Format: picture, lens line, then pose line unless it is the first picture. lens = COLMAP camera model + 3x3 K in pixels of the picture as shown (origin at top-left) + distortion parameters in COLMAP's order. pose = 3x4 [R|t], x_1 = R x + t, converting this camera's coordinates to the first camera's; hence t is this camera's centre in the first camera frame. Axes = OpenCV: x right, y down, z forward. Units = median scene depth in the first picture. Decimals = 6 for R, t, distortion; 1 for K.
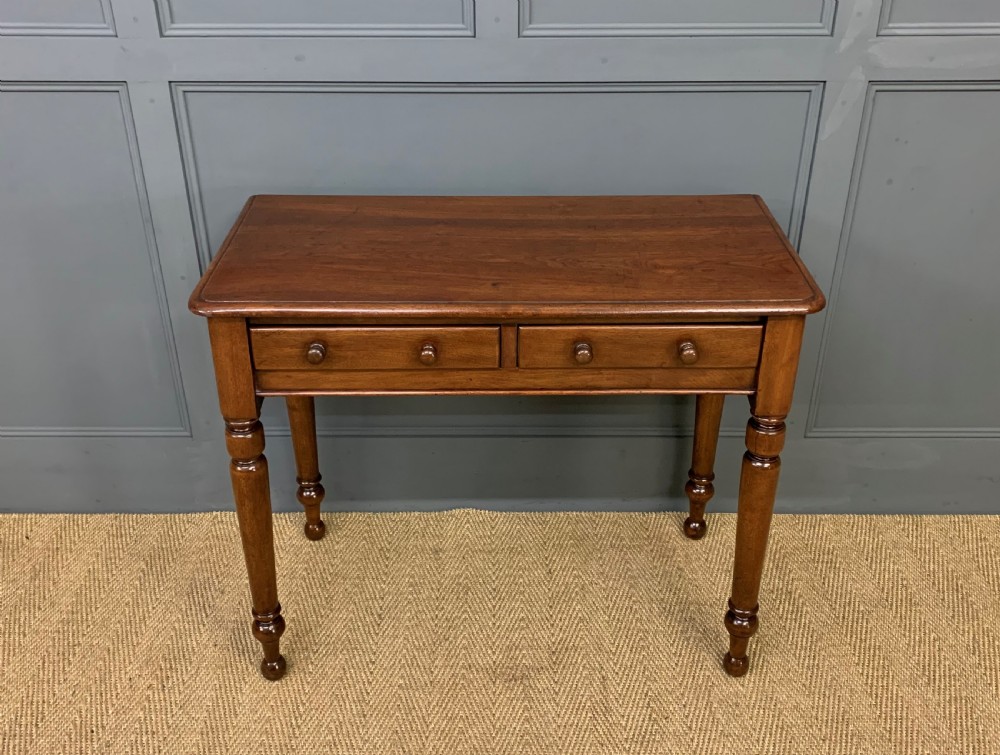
lens RADIAL K [[1001.6, 0, 500.2], [0, 1001.6, 345.8], [0, 0, 1]] dist [0.002173, 0.000000]
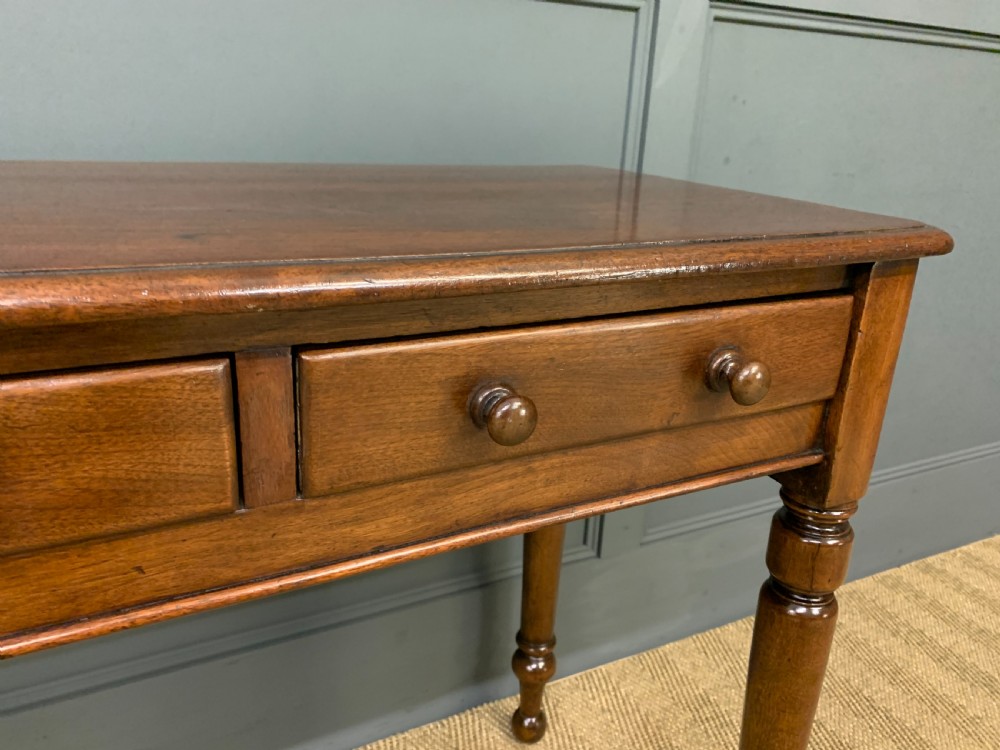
lens RADIAL K [[769.4, 0, 499.2], [0, 769.4, 358.7], [0, 0, 1]] dist [0.007957, -0.003930]
pose [[0.883614, -0.102646, 0.456826, -0.028146], [0.182253, 0.974127, -0.133640, 0.019752], [-0.431289, 0.201344, 0.879460, 0.636809]]
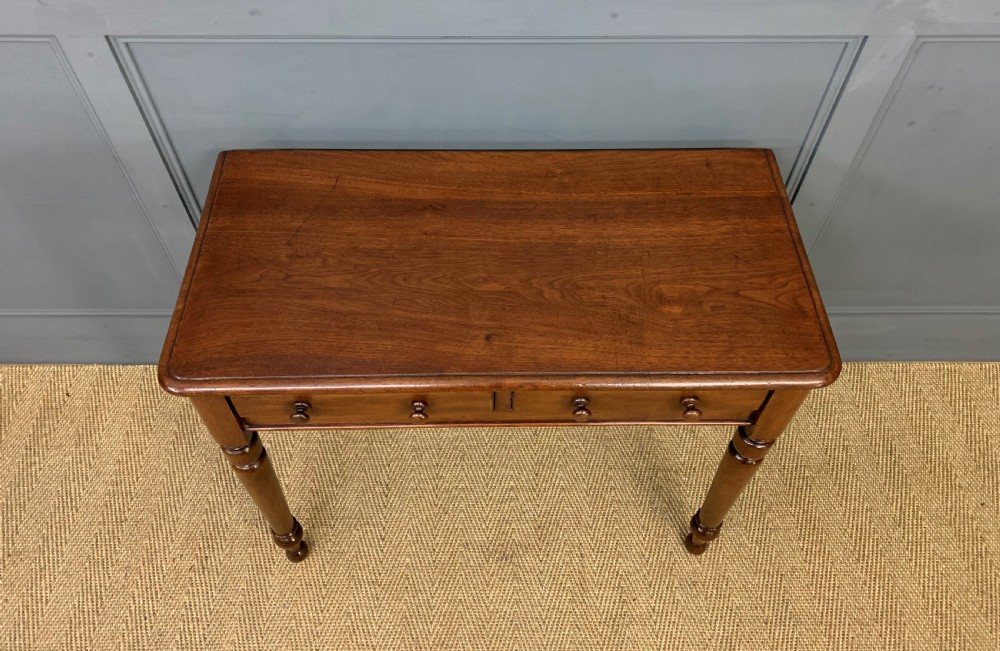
lens RADIAL K [[779.2, 0, 497.9], [0, 779.2, 263.2], [0, 0, 1]] dist [-0.006023, 0.022390]
pose [[0.999900, -0.004668, 0.013335, -0.004812], [-0.000888, 0.921202, 0.389085, -0.340922], [-0.014101, -0.389058, 0.921105, 0.303872]]
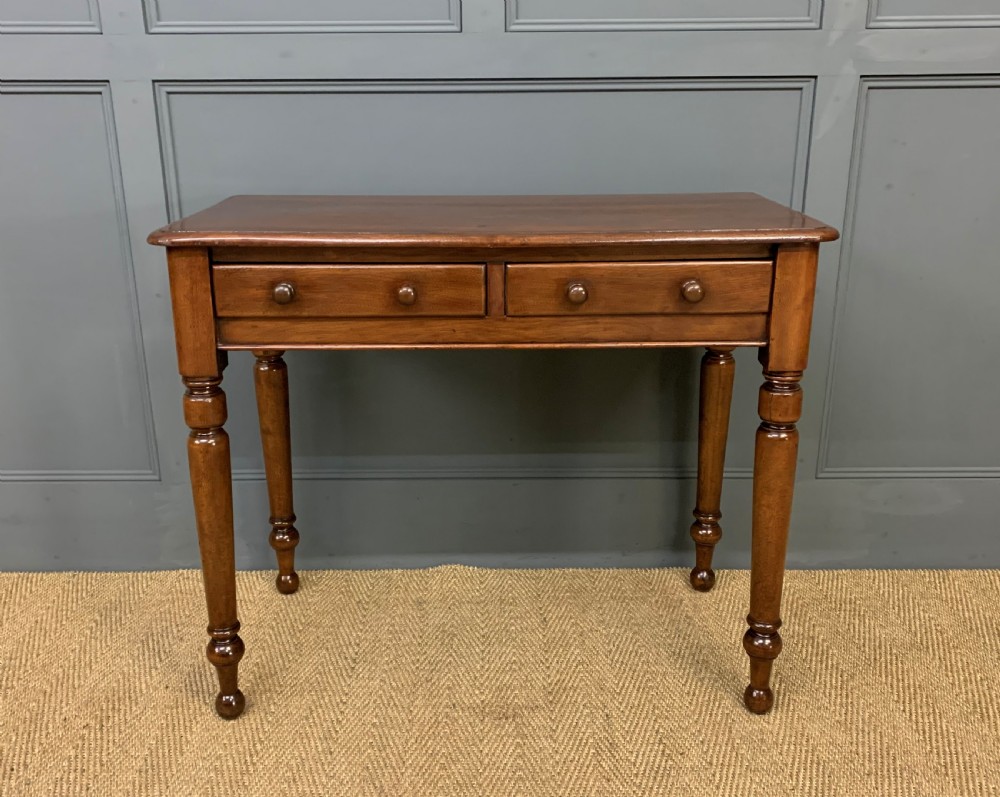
lens RADIAL K [[945.9, 0, 492.6], [0, 945.9, 395.6], [0, 0, 1]] dist [-0.000407, 0.000000]
pose [[0.999989, -0.003773, -0.002714, 0.006574], [0.003192, 0.982005, -0.188829, 0.216924], [0.003377, 0.188818, 0.982006, 0.141937]]
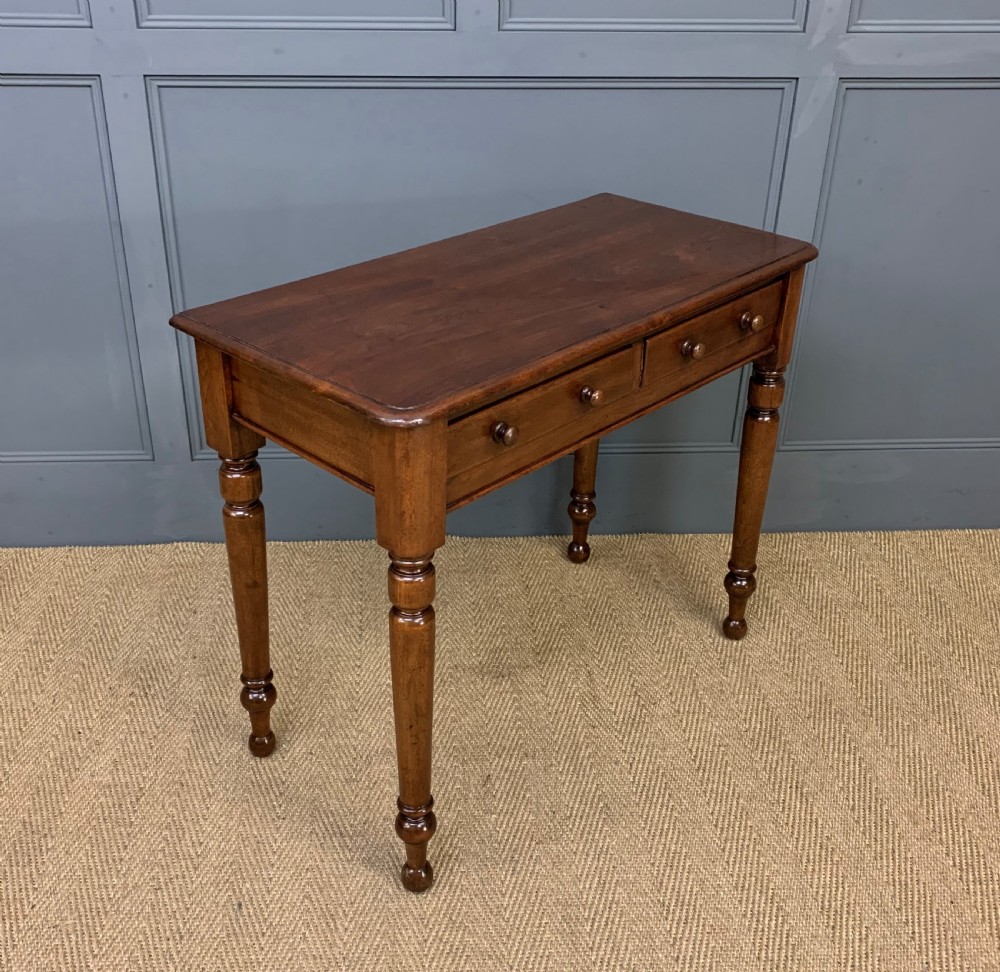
lens RADIAL K [[1145.2, 0, 472.8], [0, 1145.2, 477.5], [0, 0, 1]] dist [0.018370, 0.000000]
pose [[0.997913, -0.016625, 0.062392, -0.084407], [0.016775, 0.999858, -0.001871, 0.137529], [-0.062352, 0.002914, 0.998050, -0.144665]]
